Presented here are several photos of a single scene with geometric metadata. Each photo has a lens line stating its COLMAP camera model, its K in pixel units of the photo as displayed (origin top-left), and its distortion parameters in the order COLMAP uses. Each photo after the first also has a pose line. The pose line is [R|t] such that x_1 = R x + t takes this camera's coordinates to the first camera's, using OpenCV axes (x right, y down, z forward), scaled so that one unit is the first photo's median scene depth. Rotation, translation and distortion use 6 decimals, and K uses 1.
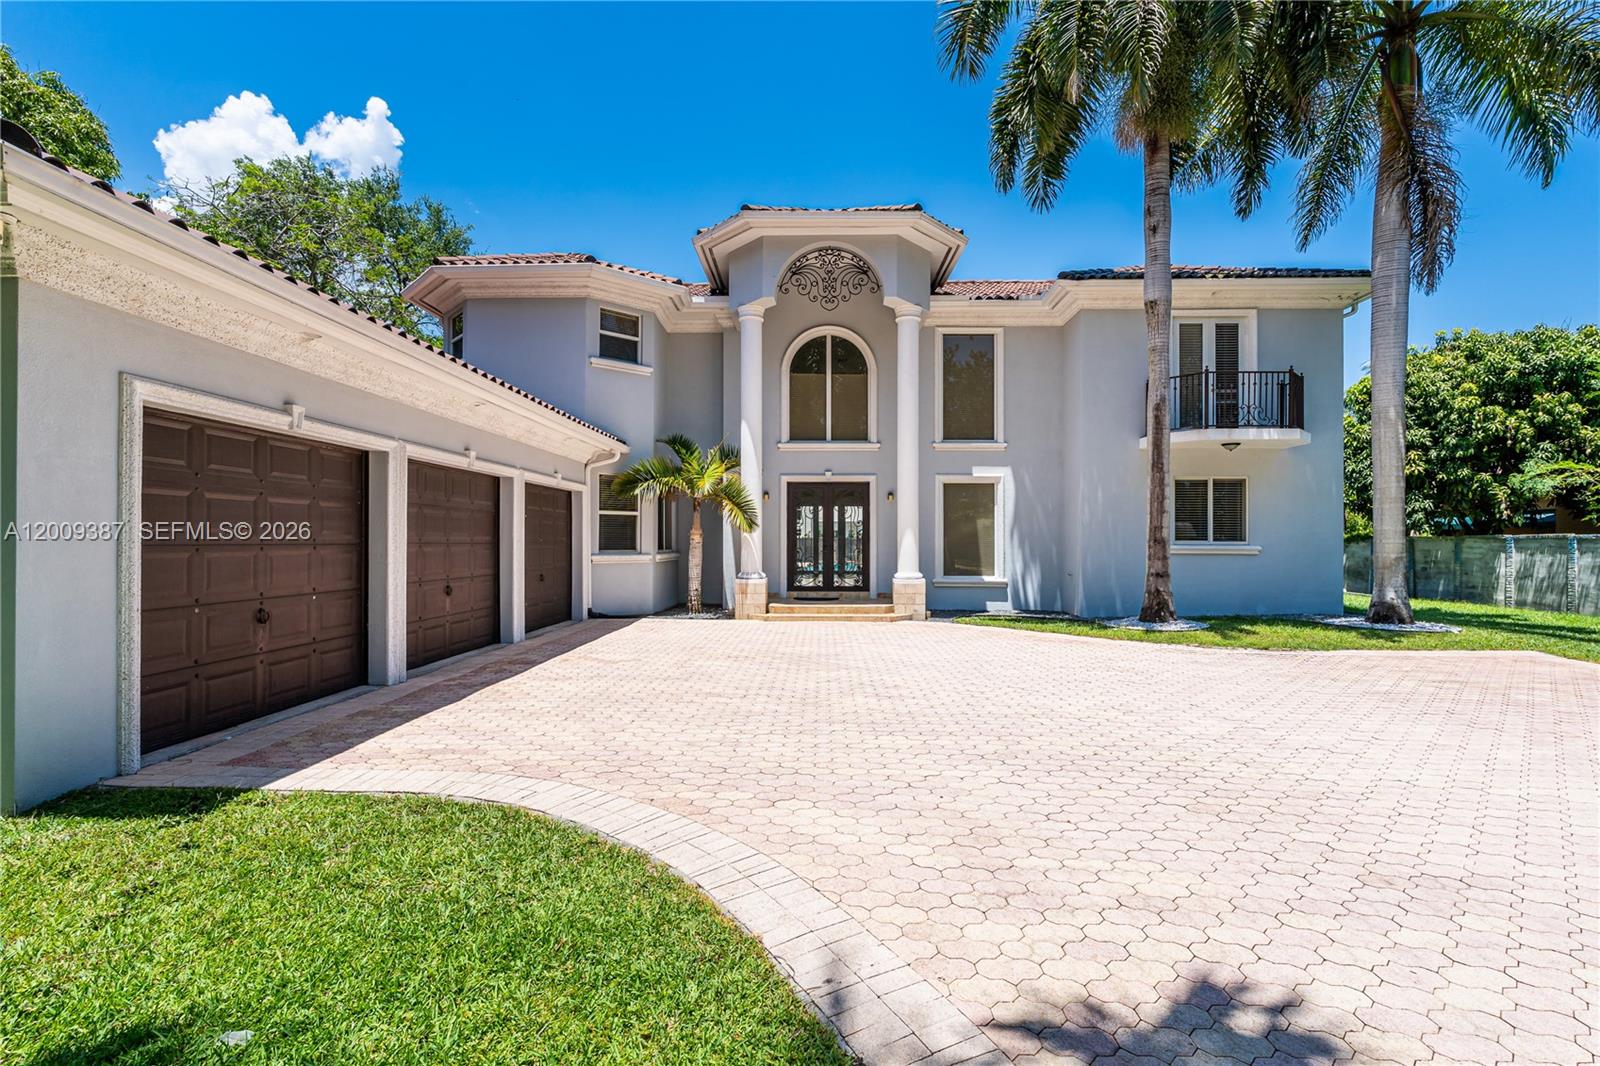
lens RADIAL K [[731.5, 0, 806.3], [0, 731.5, 536.9], [0, 0, 1]] dist [-0.001898, 0.000127]
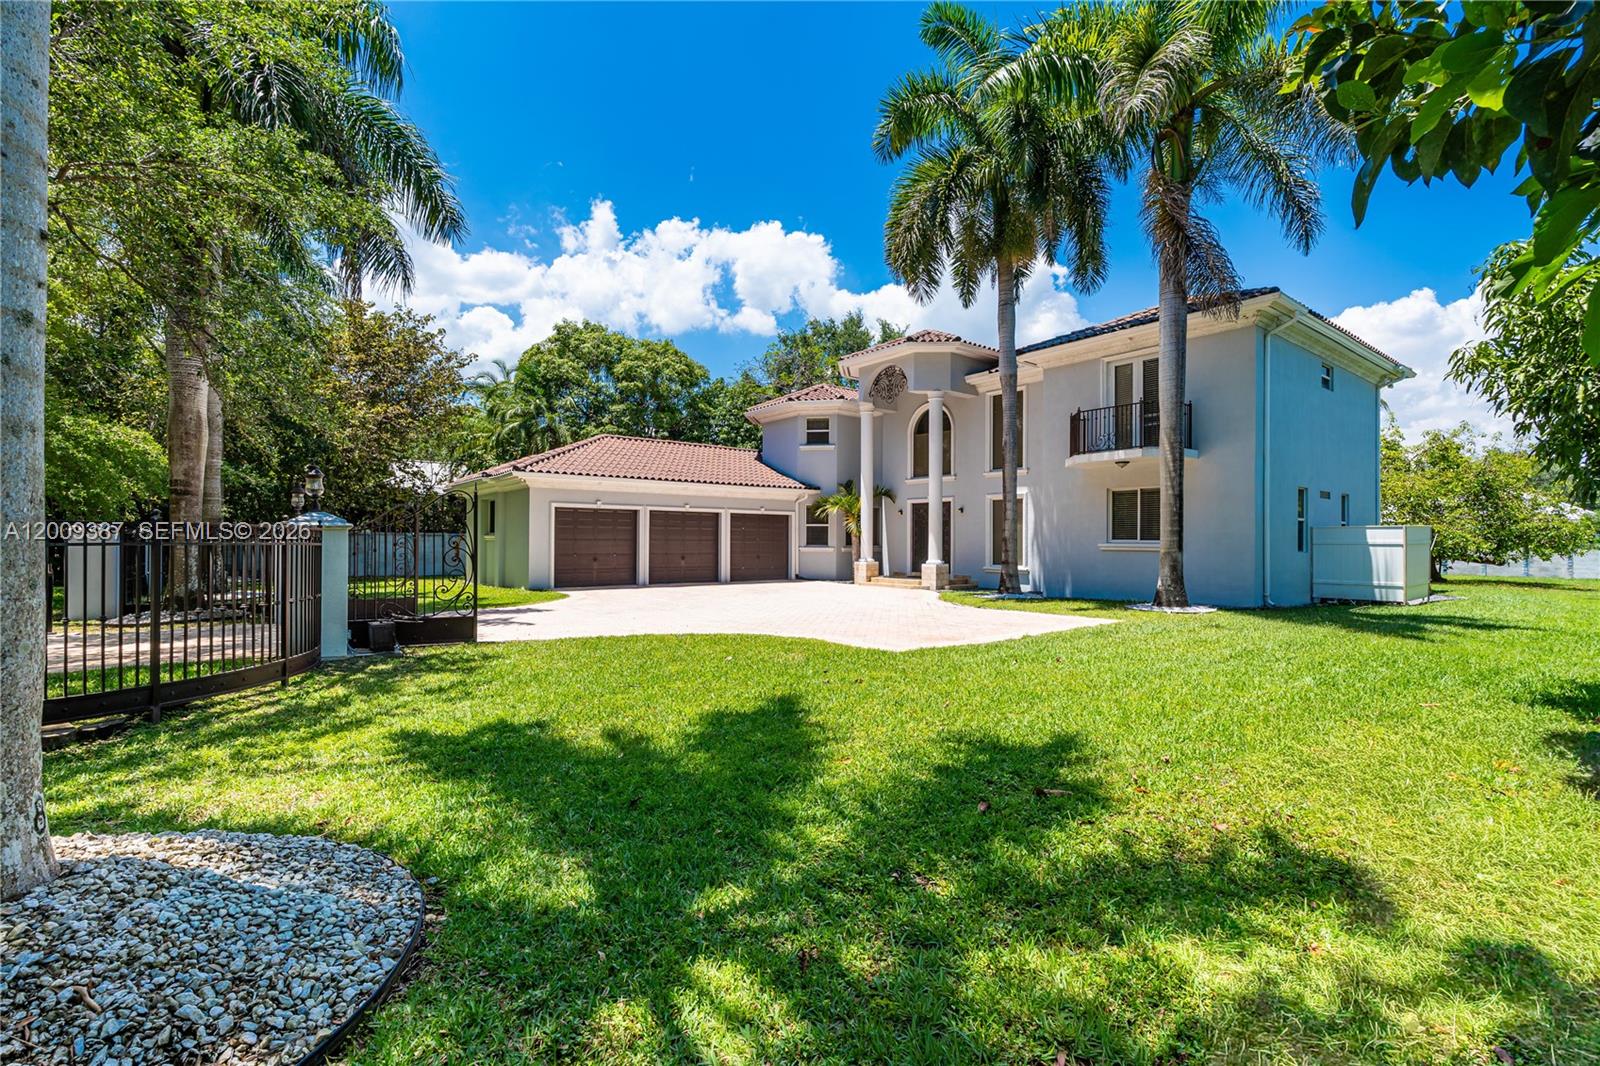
lens RADIAL K [[731.5, 0, 799.2], [0, 731.5, 536.7], [0, 0, 1]] dist [-0.001898, 0.000127]
pose [[0.621507, -0.003549, -0.783401, 1.173266], [-0.000059, 0.999990, -0.004577, 0.005713], [0.783409, 0.002890, 0.621500, -0.203374]]
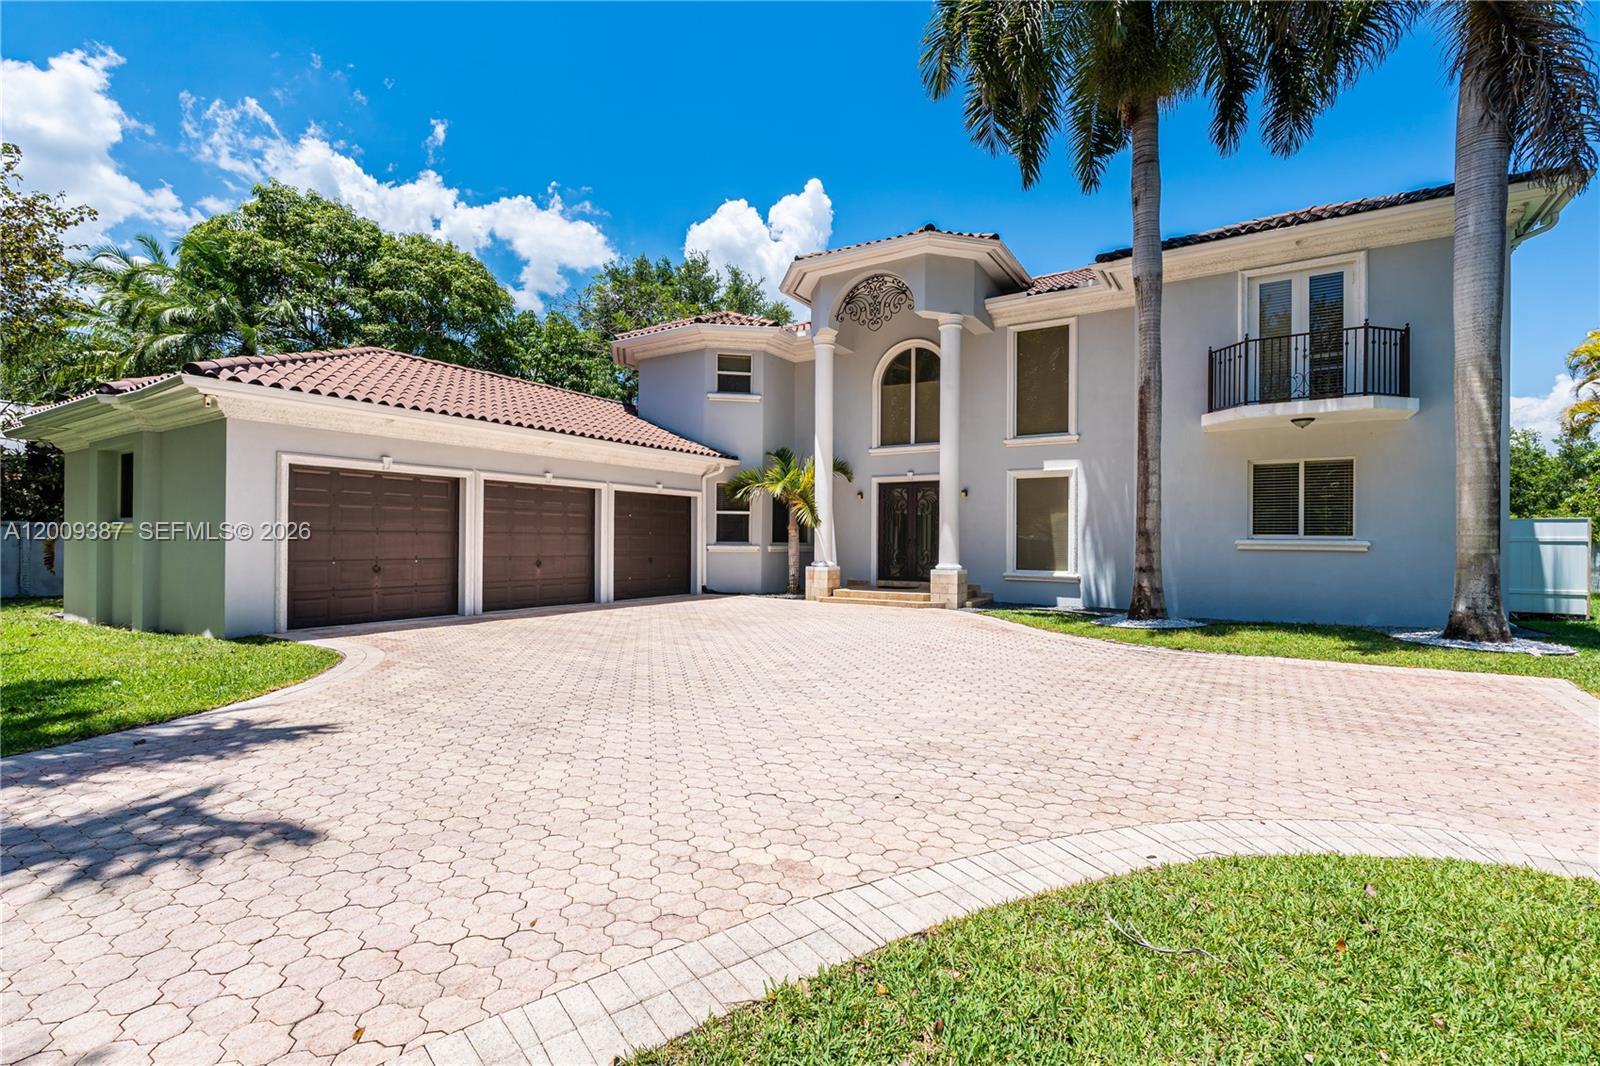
lens RADIAL K [[731.5, 0, 812.1], [0, 731.5, 537.2], [0, 0, 1]] dist [-0.001898, 0.000127]
pose [[0.854172, 0.001795, -0.519988, 0.516195], [-0.002945, 0.999995, -0.001386, 0.011033], [0.519983, 0.002715, 0.854172, -0.016146]]
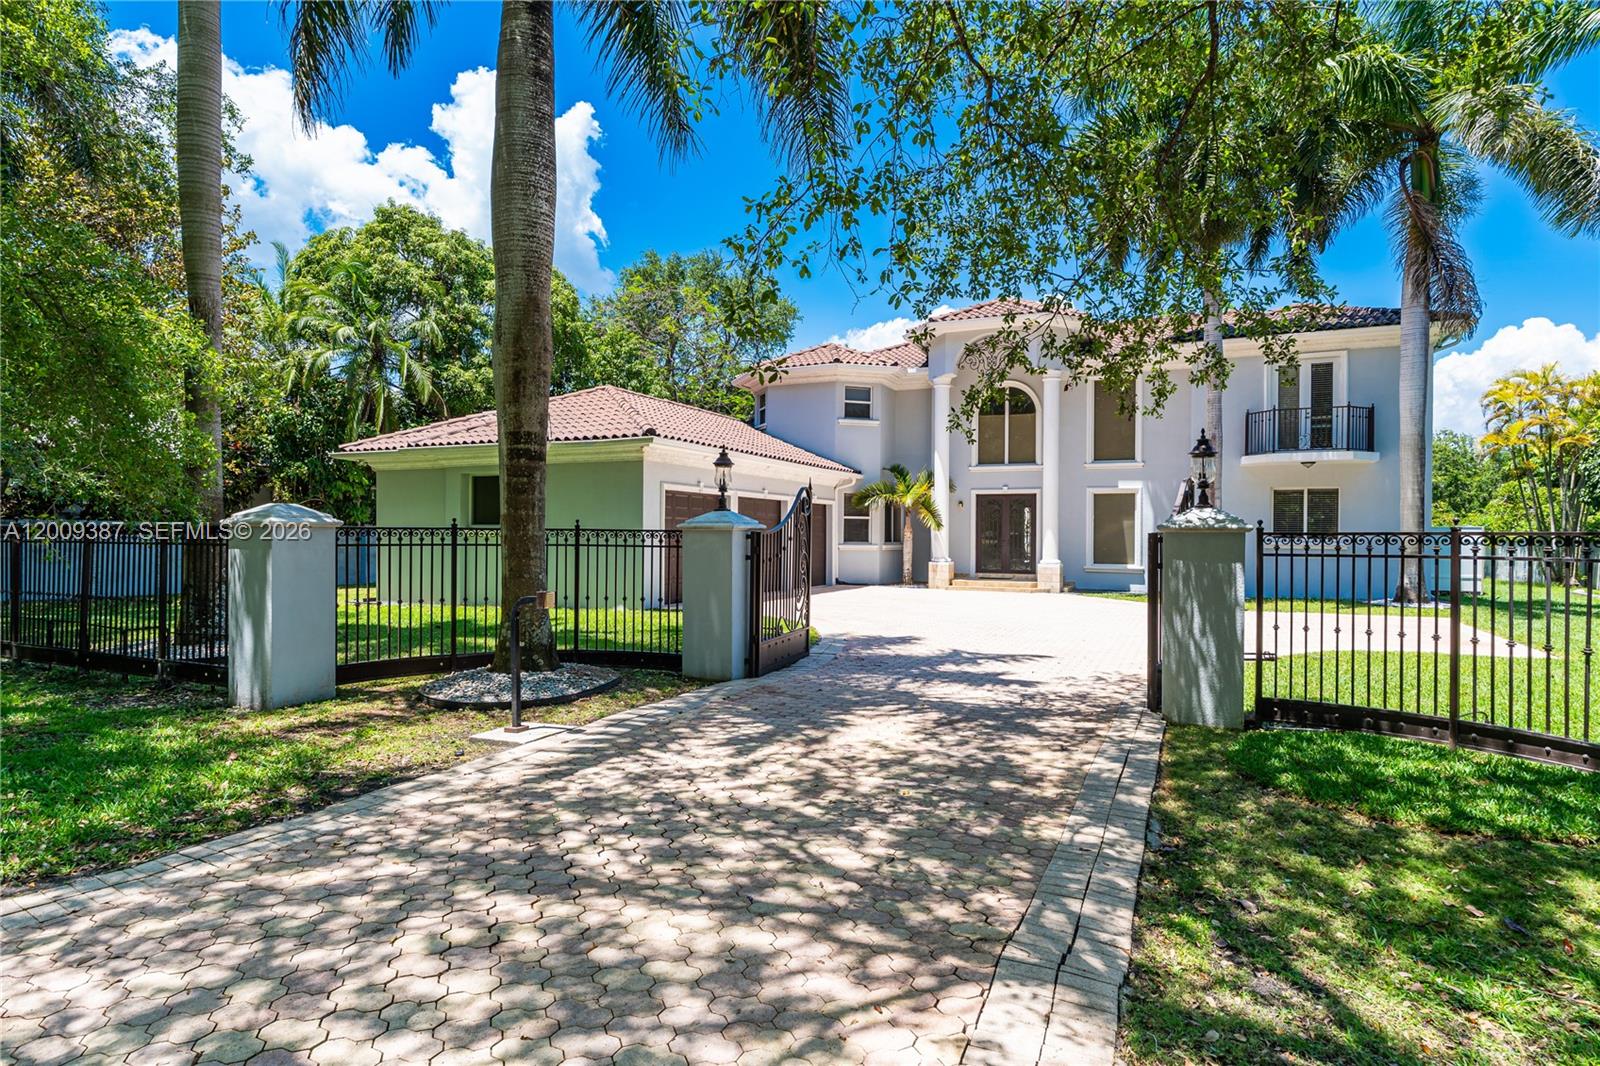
lens RADIAL K [[906.3, 0, 786.3], [0, 906.3, 534.6], [0, 0, 1]] dist [0.000556, -0.002229]
pose [[0.911532, 0.006891, -0.411170, 0.387246], [-0.004918, 0.999971, 0.005855, -0.007230], [0.411199, -0.003315, 0.911540, -0.787828]]
